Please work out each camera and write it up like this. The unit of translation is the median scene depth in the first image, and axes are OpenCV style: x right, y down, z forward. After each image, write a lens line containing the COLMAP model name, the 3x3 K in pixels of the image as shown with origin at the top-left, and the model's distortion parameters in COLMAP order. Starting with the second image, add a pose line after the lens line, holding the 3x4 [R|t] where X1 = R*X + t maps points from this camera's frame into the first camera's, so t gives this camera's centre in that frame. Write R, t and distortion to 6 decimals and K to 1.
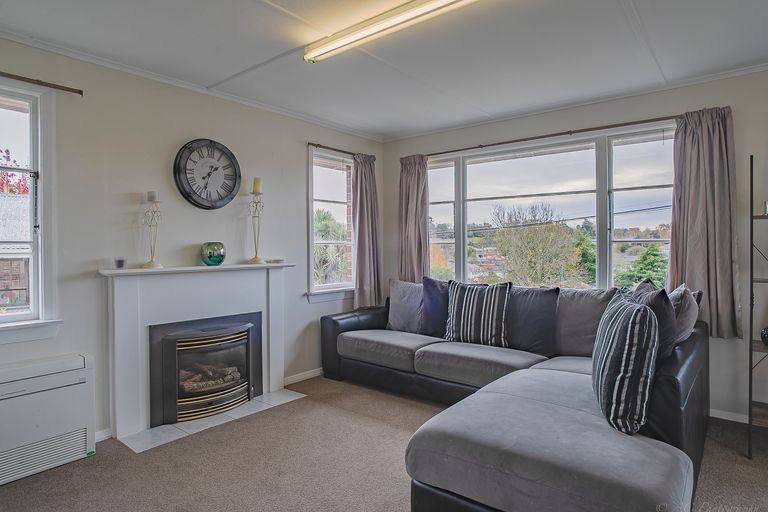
lens RADIAL K [[447.2, 0, 384.2], [0, 447.2, 246.8], [0, 0, 1]] dist [0.000422, 0.000671]
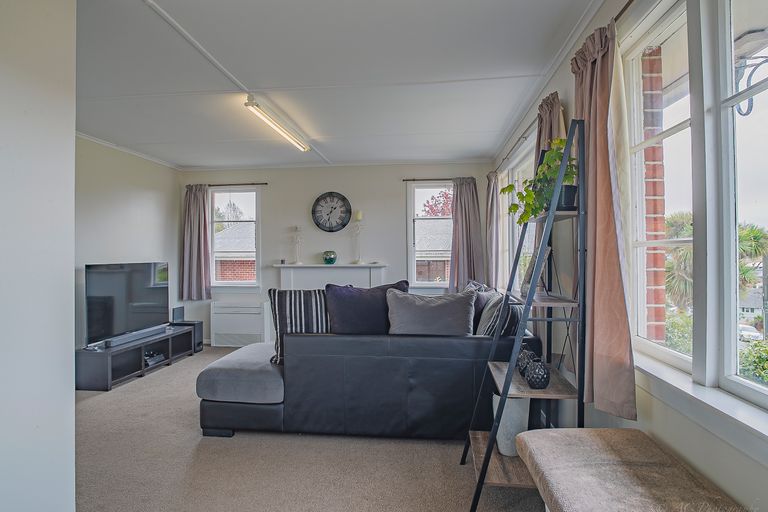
lens RADIAL K [[447.2, 0, 384.2], [0, 447.2, 246.8], [0, 0, 1]] dist [0.000422, 0.000671]
pose [[0.546843, -0.010142, -0.837174, 1.188850], [0.000531, 0.999931, -0.011767, -0.005739], [0.837235, 0.005990, 0.546810, 0.222107]]
